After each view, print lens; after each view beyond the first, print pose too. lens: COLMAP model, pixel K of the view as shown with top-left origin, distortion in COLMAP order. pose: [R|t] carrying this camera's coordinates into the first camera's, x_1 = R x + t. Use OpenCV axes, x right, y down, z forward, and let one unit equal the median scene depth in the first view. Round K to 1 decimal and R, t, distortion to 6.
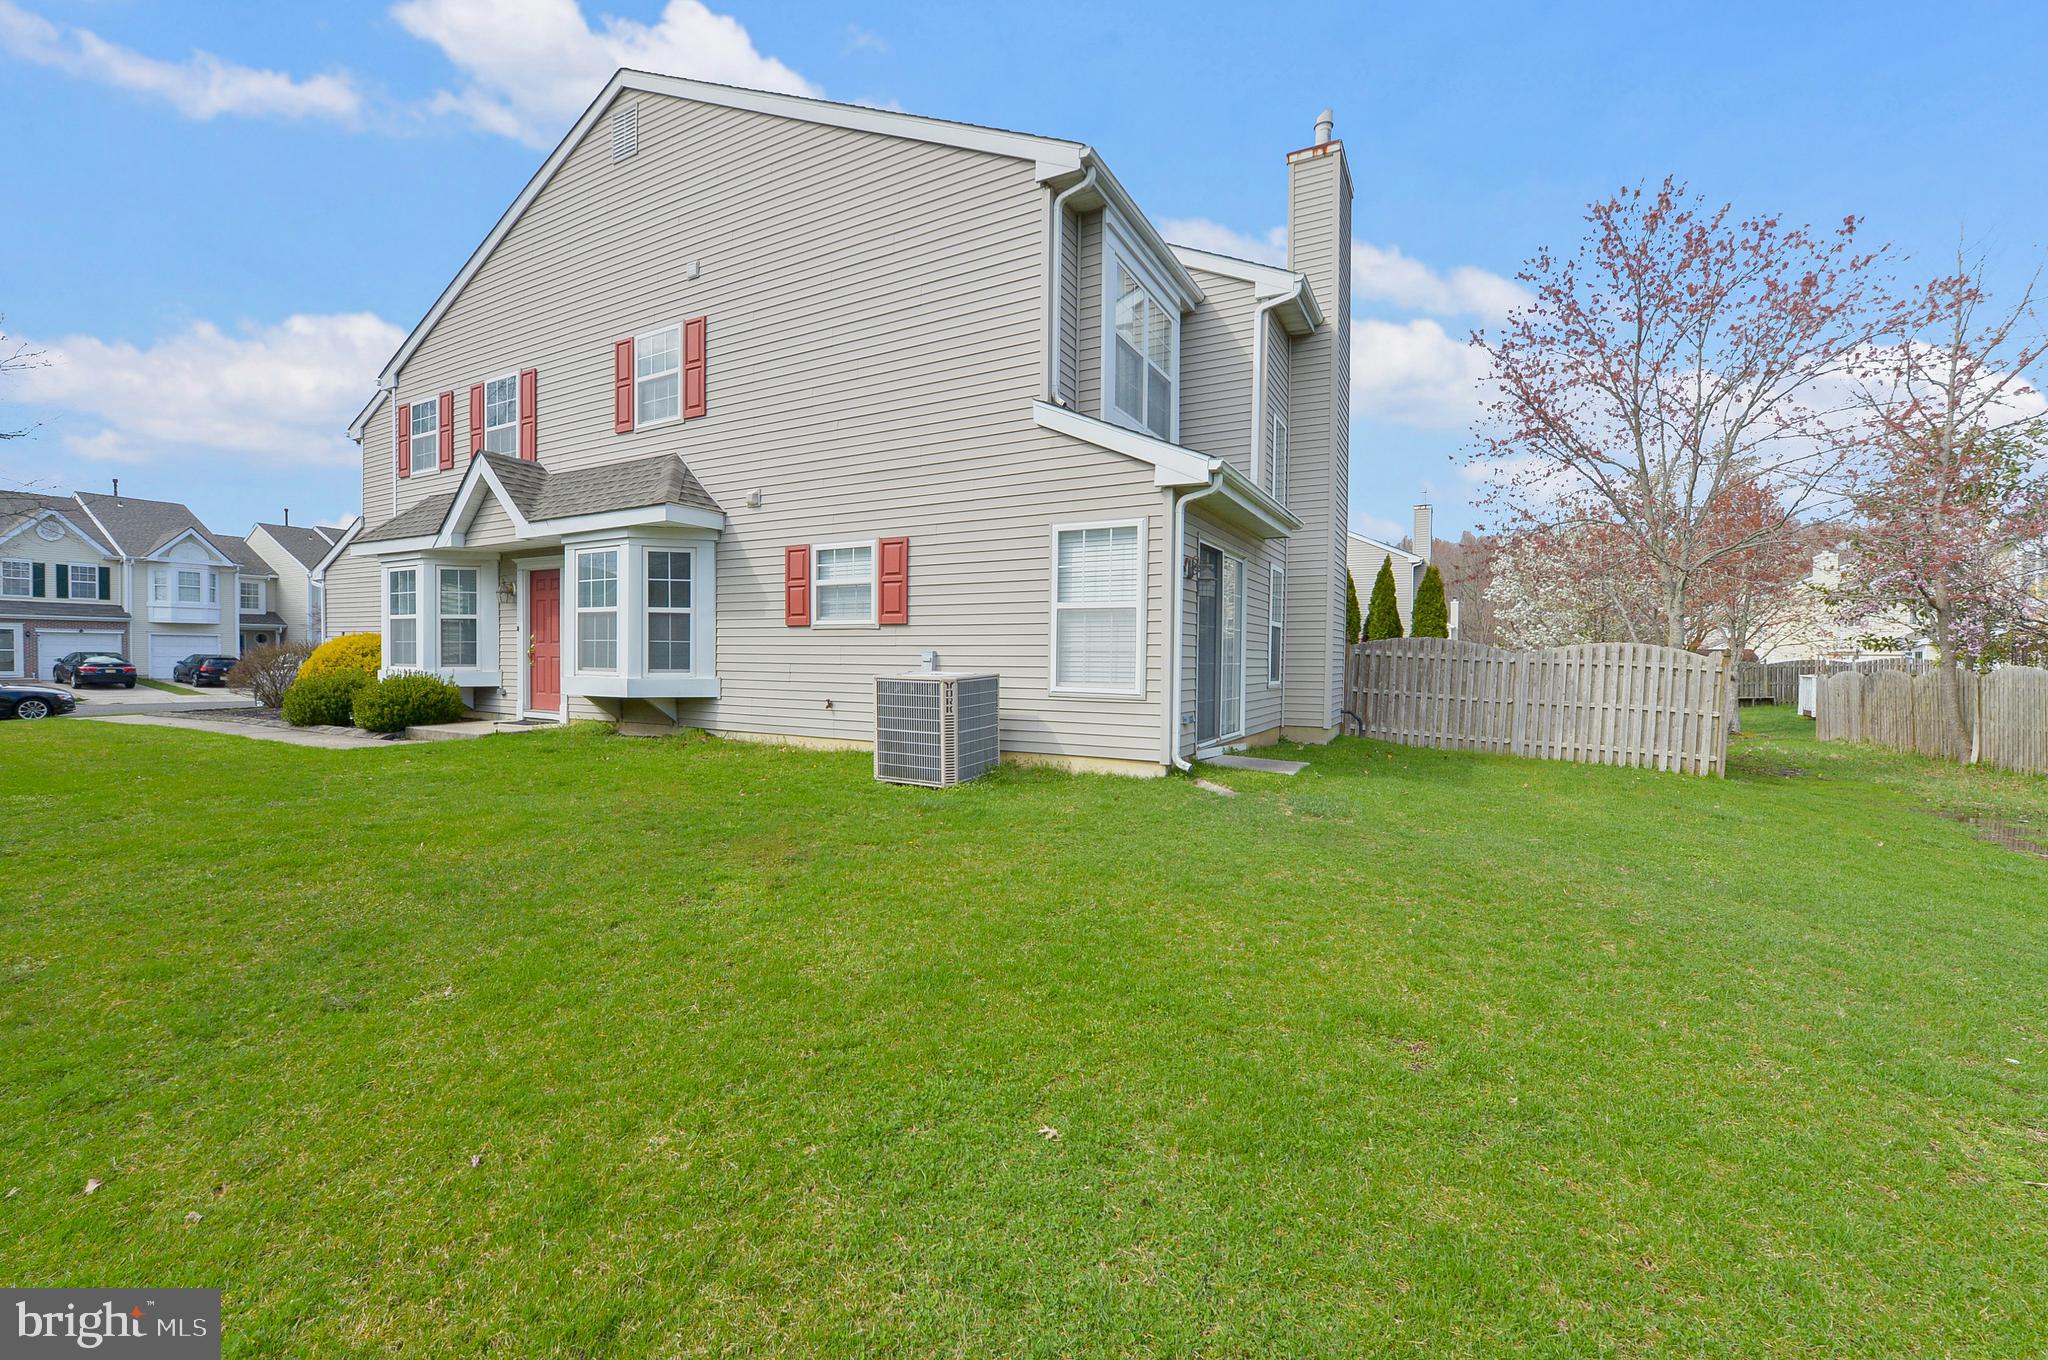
lens RADIAL K [[813.2, 0, 1037.4], [0, 813.2, 683.9], [0, 0, 1]] dist [-0.018304, -0.001433]
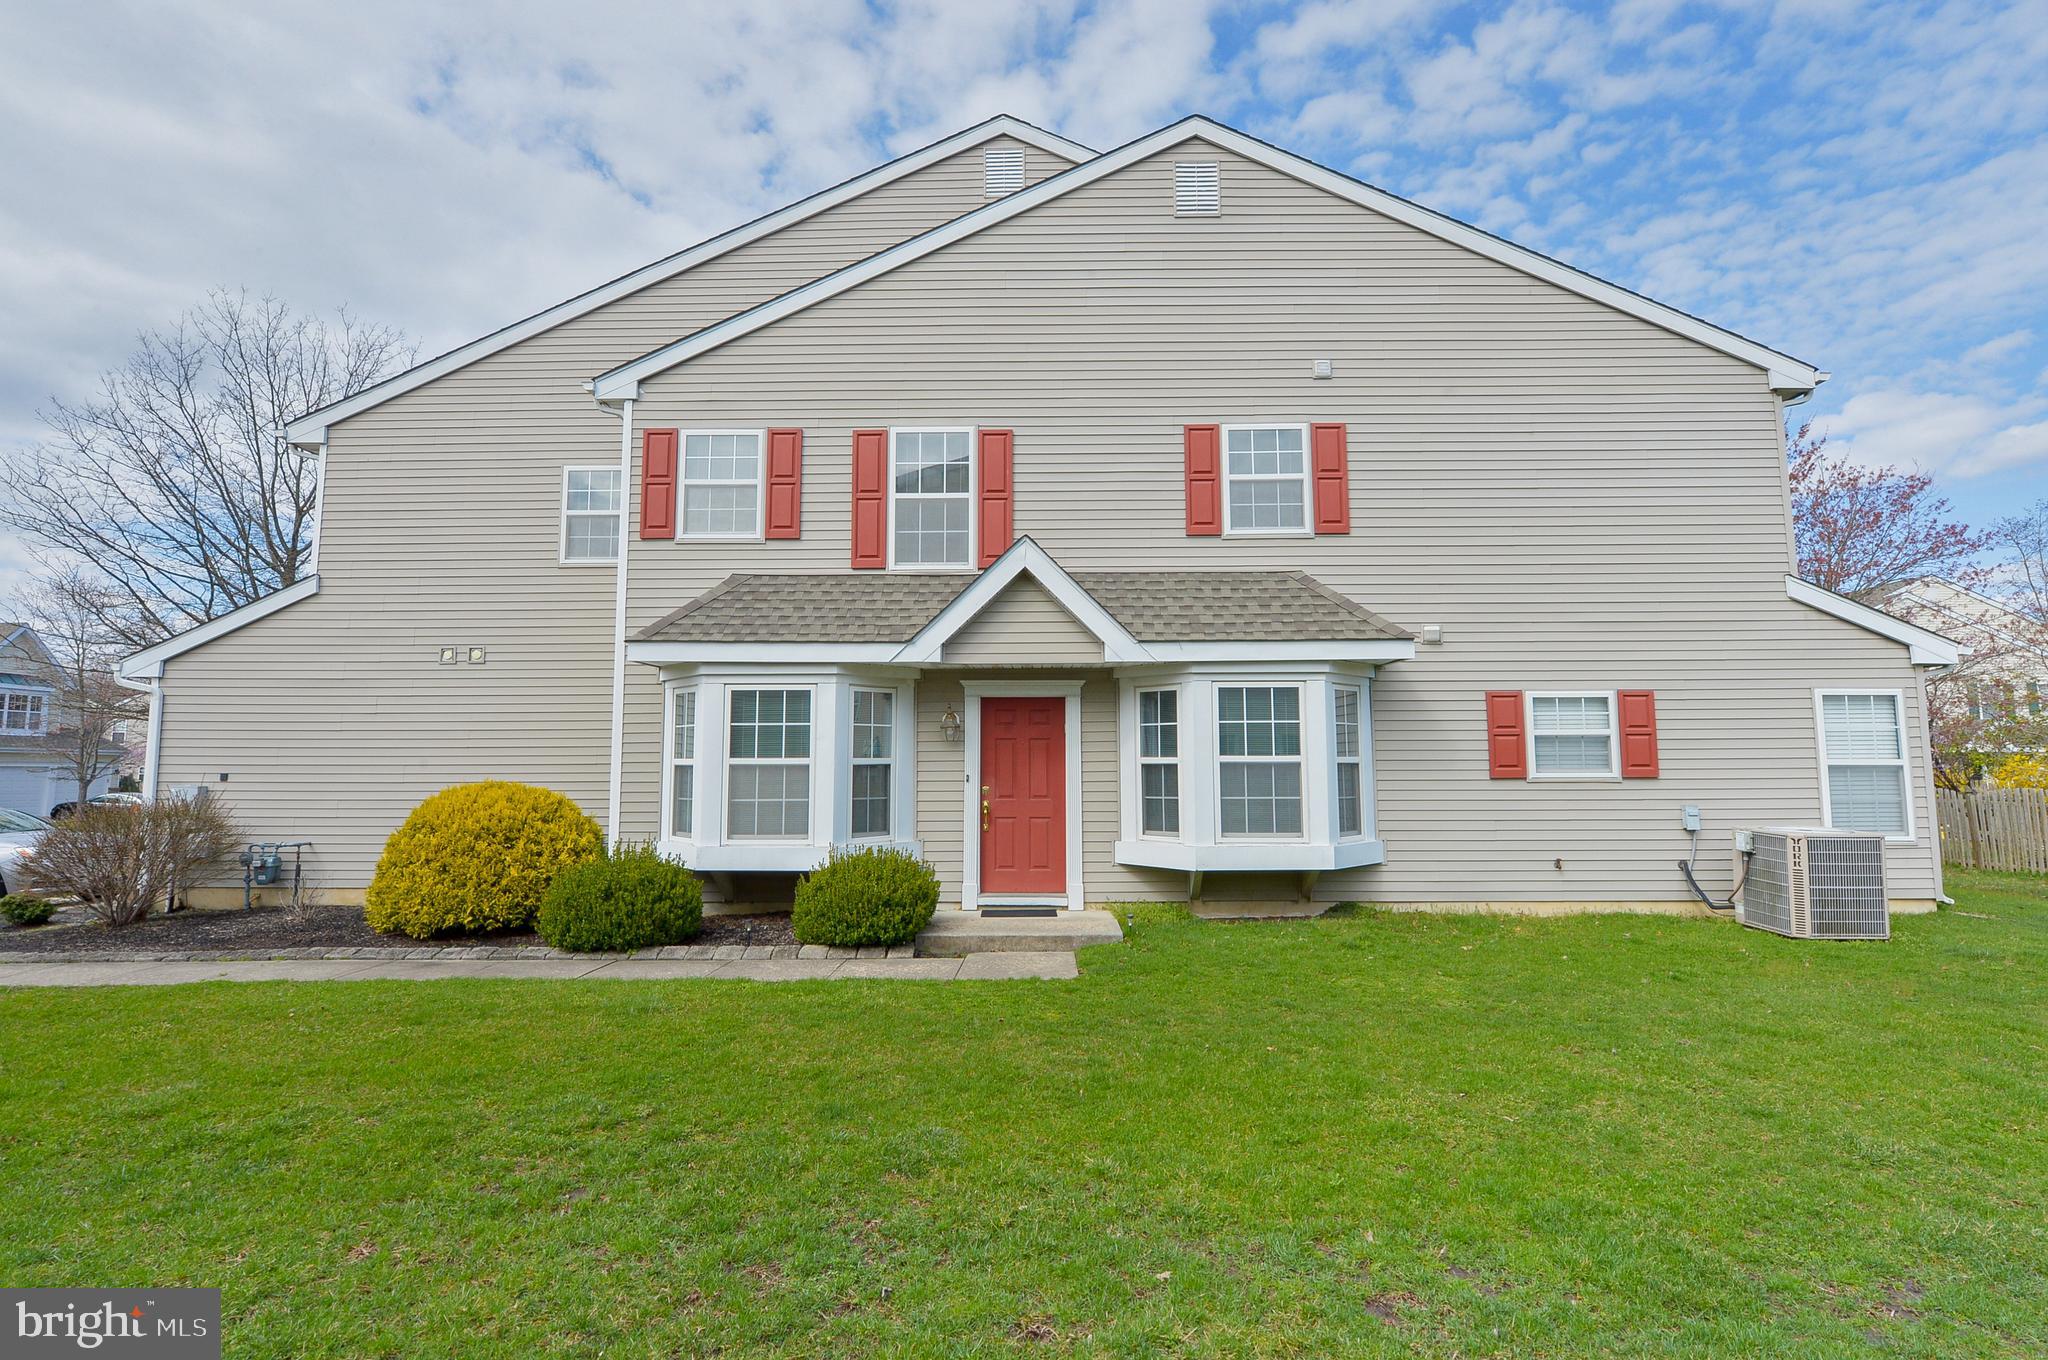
lens RADIAL K [[970.4, 0, 1015.1], [0, 970.4, 680.8], [0, 0, 1]] dist [-0.012150, 0.000573]
pose [[0.885268, 0.032075, 0.463974, -1.171146], [0.026539, 0.992510, -0.119250, -0.059615], [-0.464324, 0.117881, 0.877786, 0.265861]]
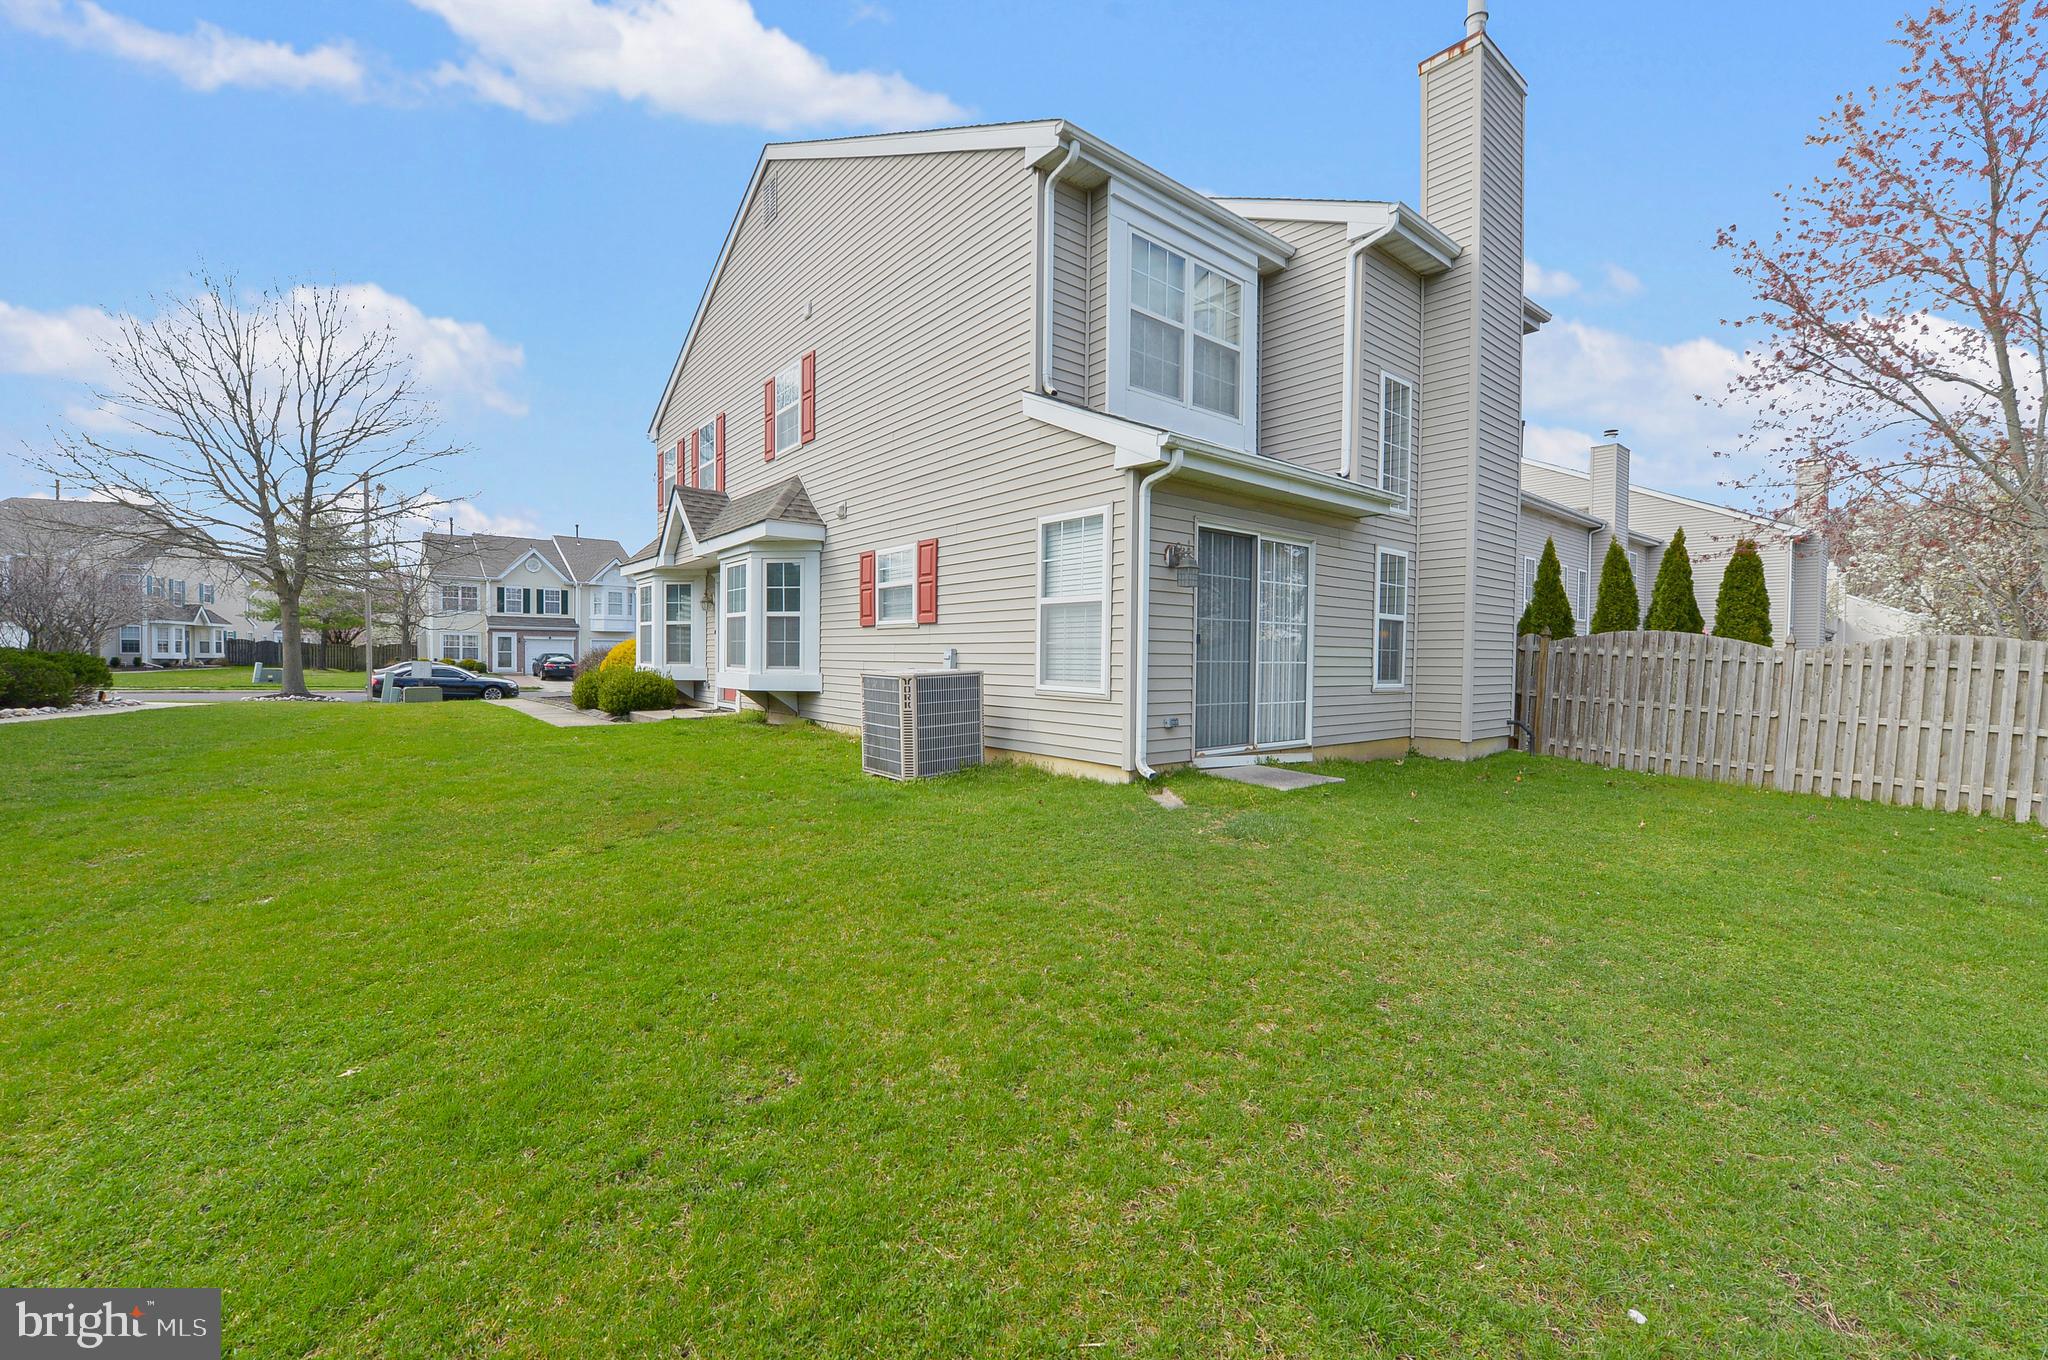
lens RADIAL K [[813.2, 0, 1032.4], [0, 813.2, 684.4], [0, 0, 1]] dist [-0.018304, -0.001433]
pose [[0.926838, 0.012777, -0.375243, 0.285302], [-0.013296, 0.999911, 0.001208, 0.001564], [0.375225, 0.003870, 0.926926, 0.073974]]
